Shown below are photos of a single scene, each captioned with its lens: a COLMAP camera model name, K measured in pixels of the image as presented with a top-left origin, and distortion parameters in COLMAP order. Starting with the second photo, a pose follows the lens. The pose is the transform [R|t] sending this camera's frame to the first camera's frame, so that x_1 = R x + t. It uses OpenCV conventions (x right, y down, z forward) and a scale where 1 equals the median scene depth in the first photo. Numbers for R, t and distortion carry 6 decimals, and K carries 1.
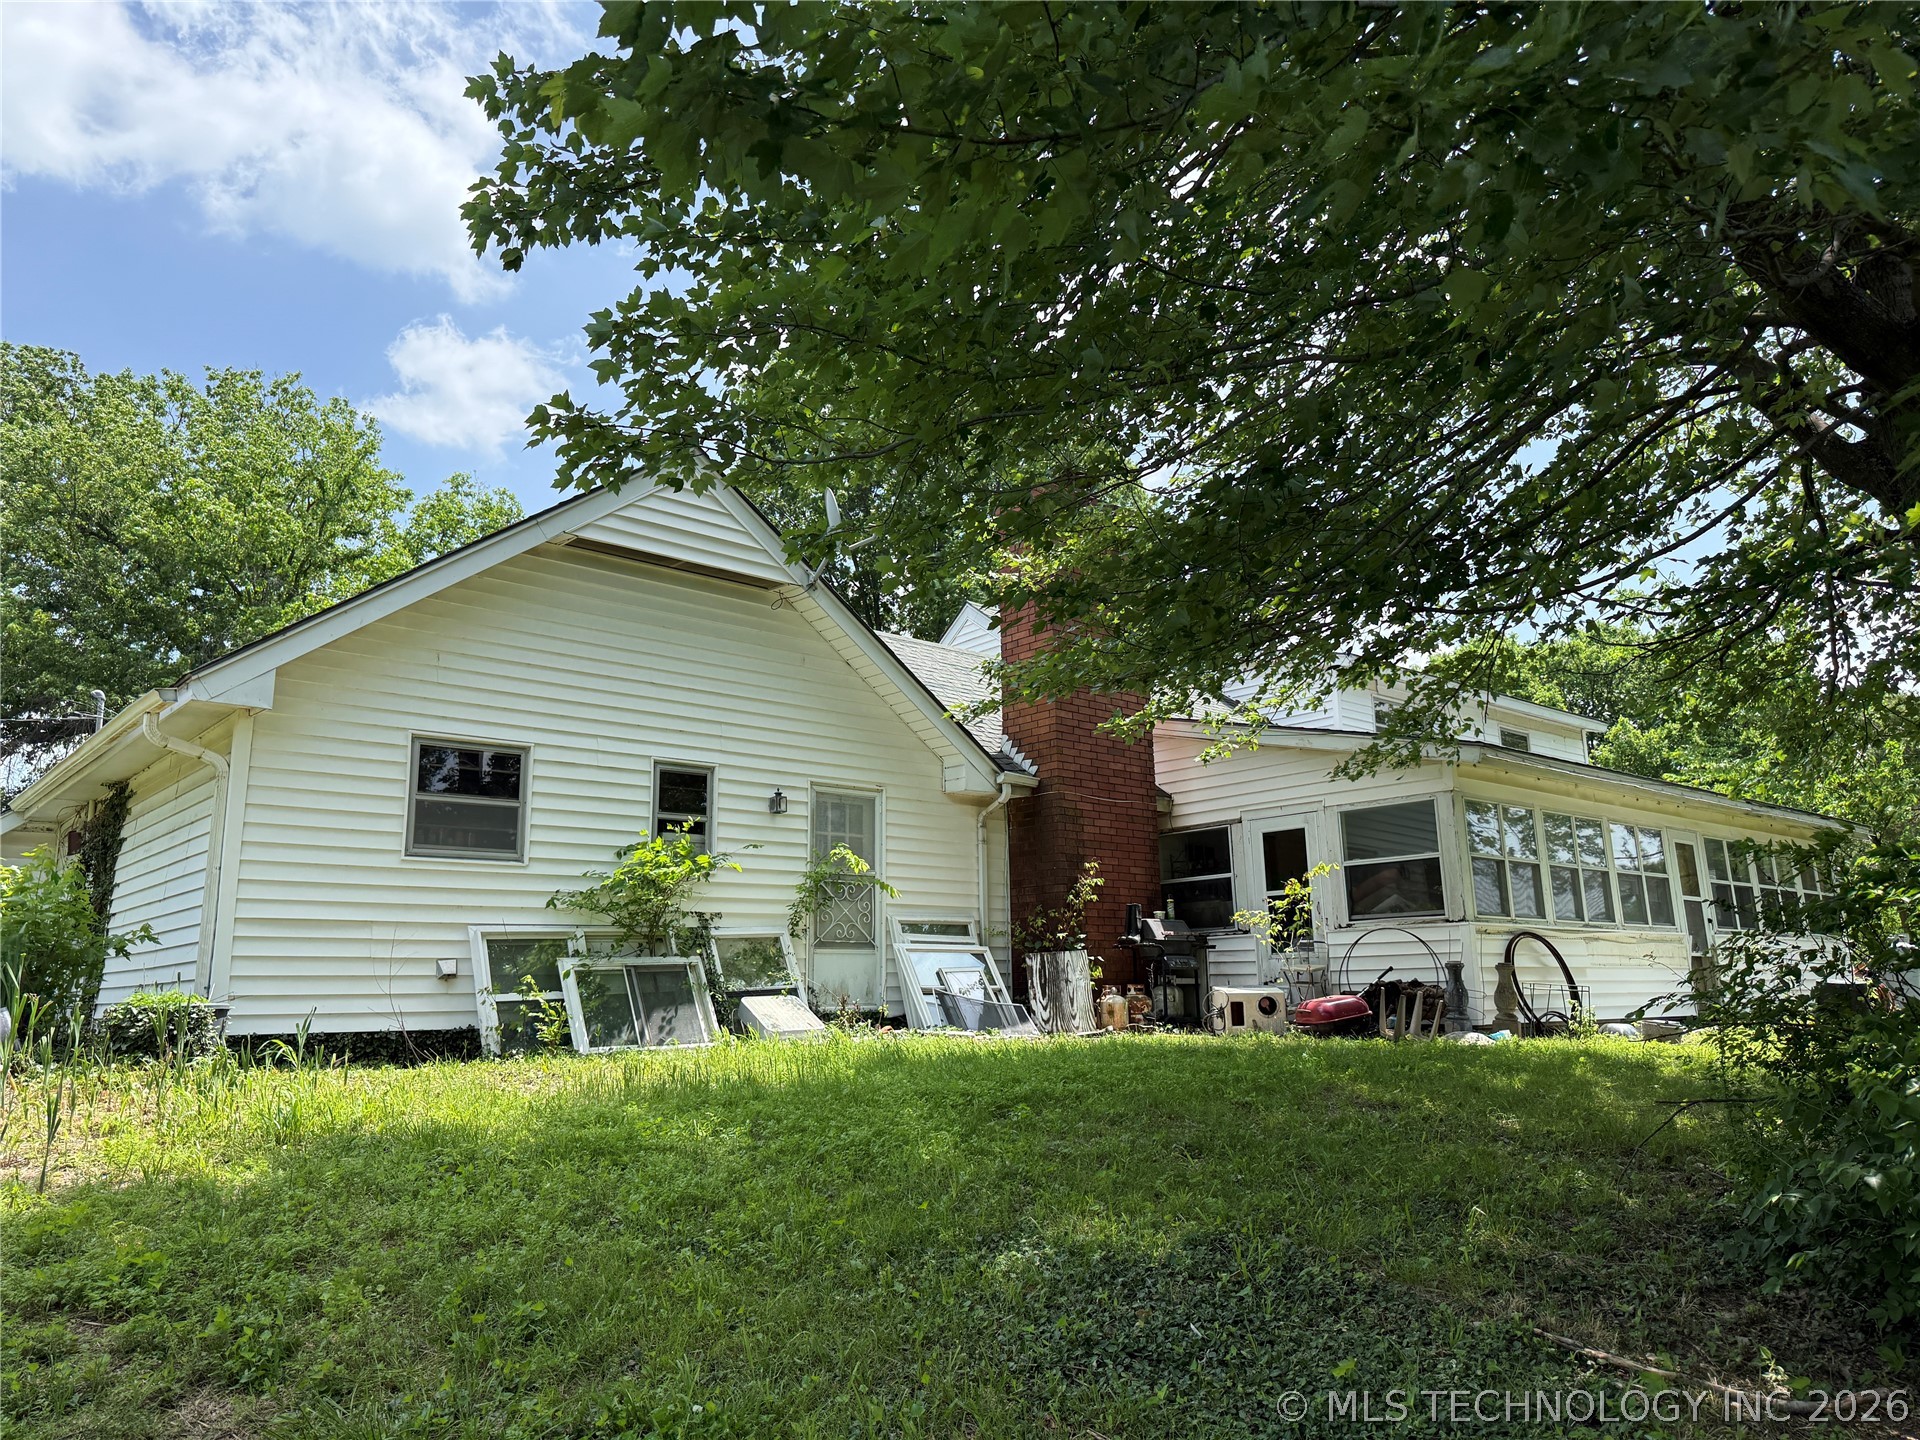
lens RADIAL K [[1373.8, 0, 964.9], [0, 1373.8, 724.1], [0, 0, 1]] dist [0.189076, -0.321303]
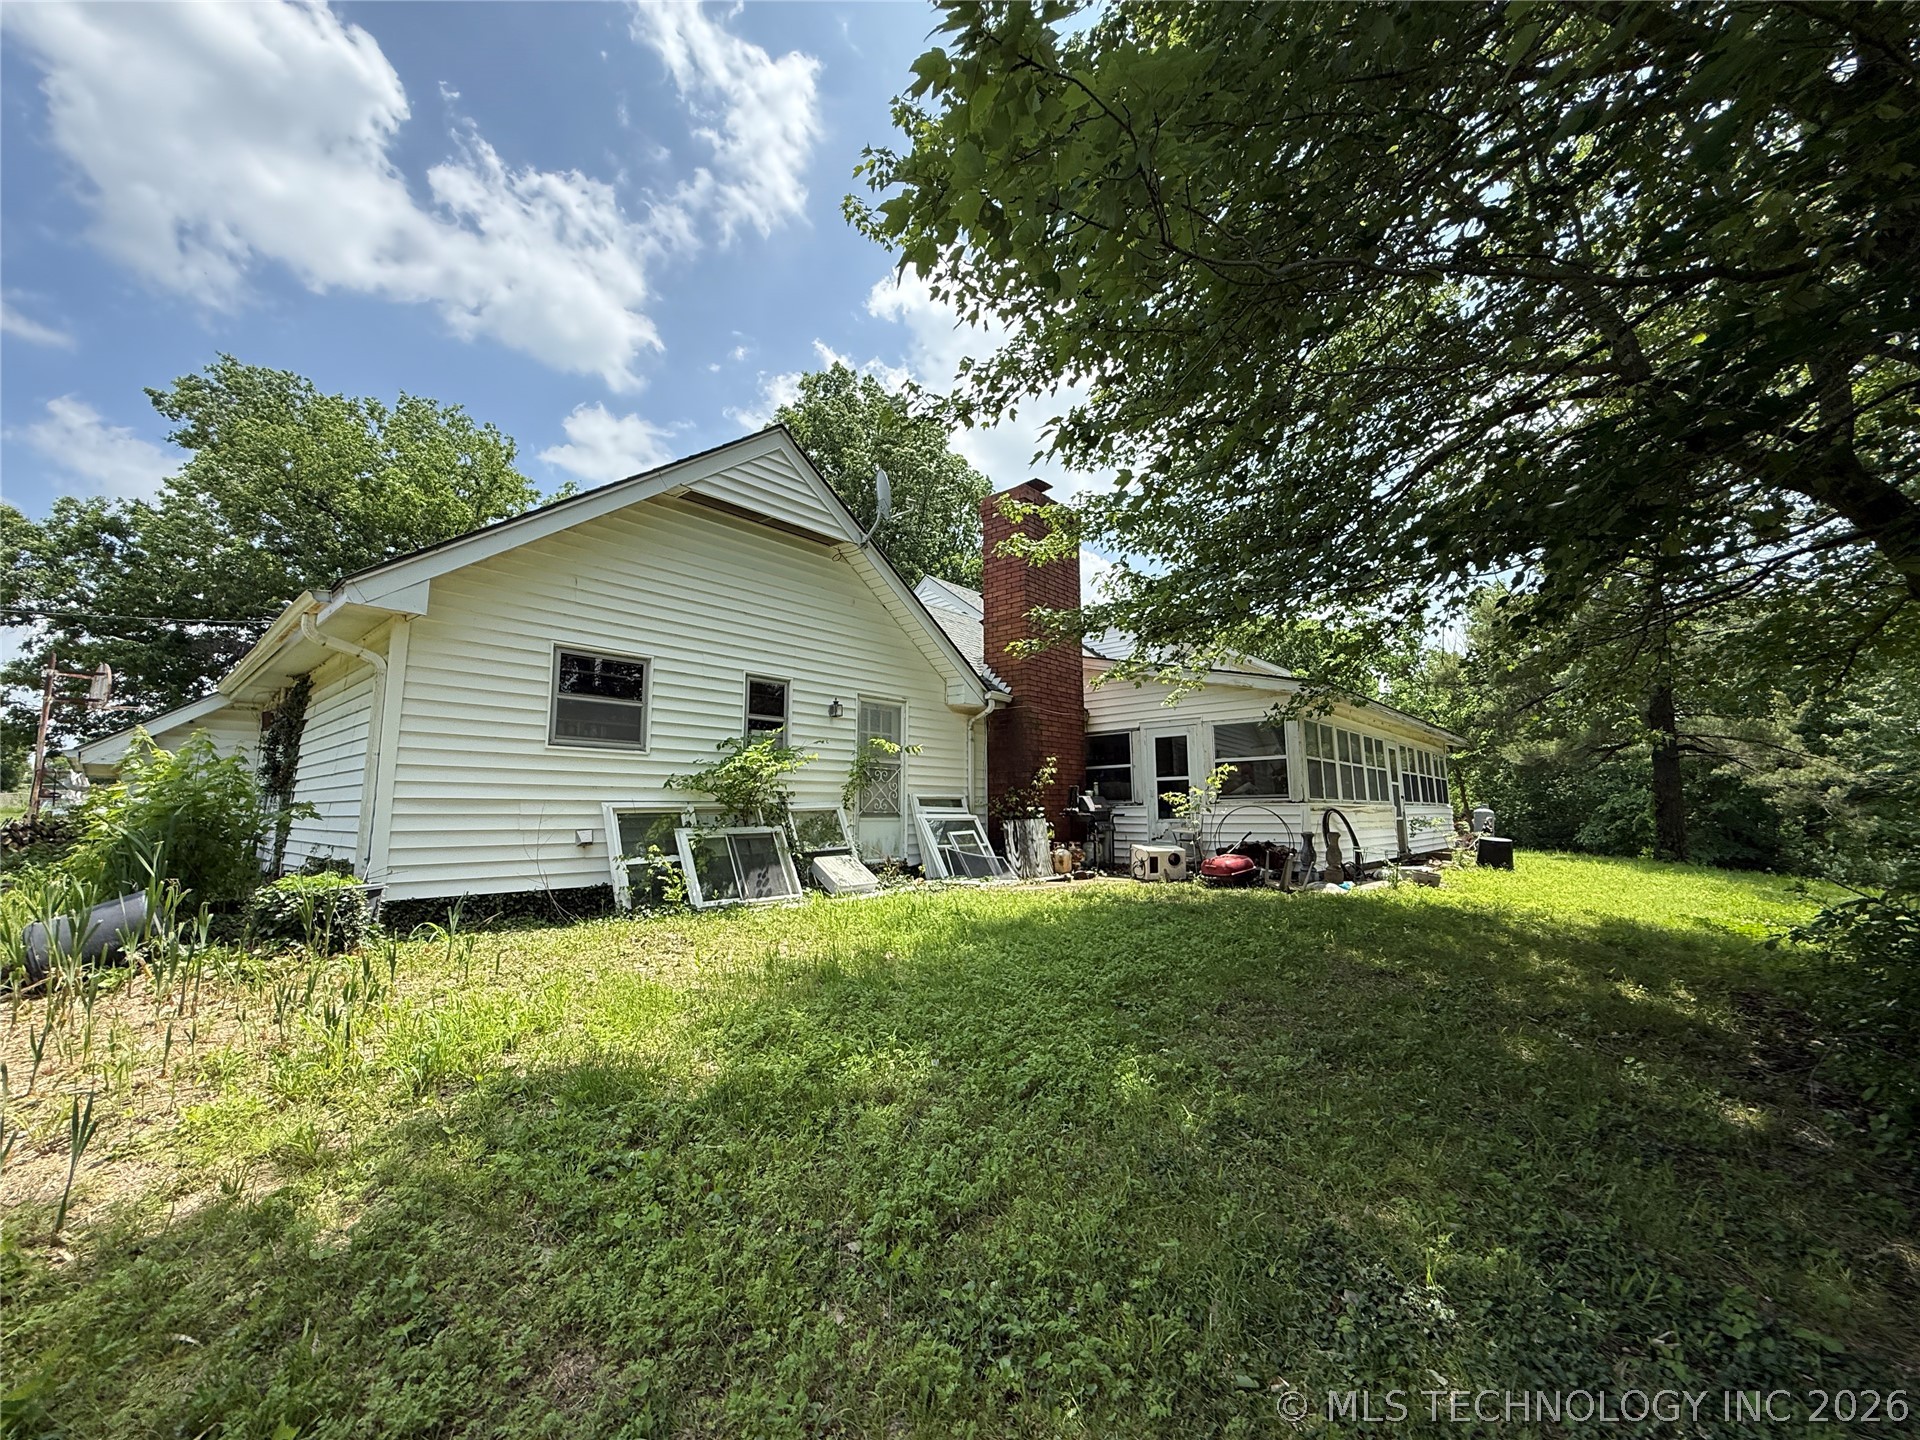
lens RADIAL K [[772.3, 0, 958.3], [0, 772.3, 717.1], [0, 0, 1]] dist [-0.001251, -0.000071]
pose [[0.991405, 0.030762, 0.127164, -0.112588], [-0.040175, 0.996586, 0.072126, 0.006670], [-0.124511, -0.076615, 0.989256, 0.252877]]
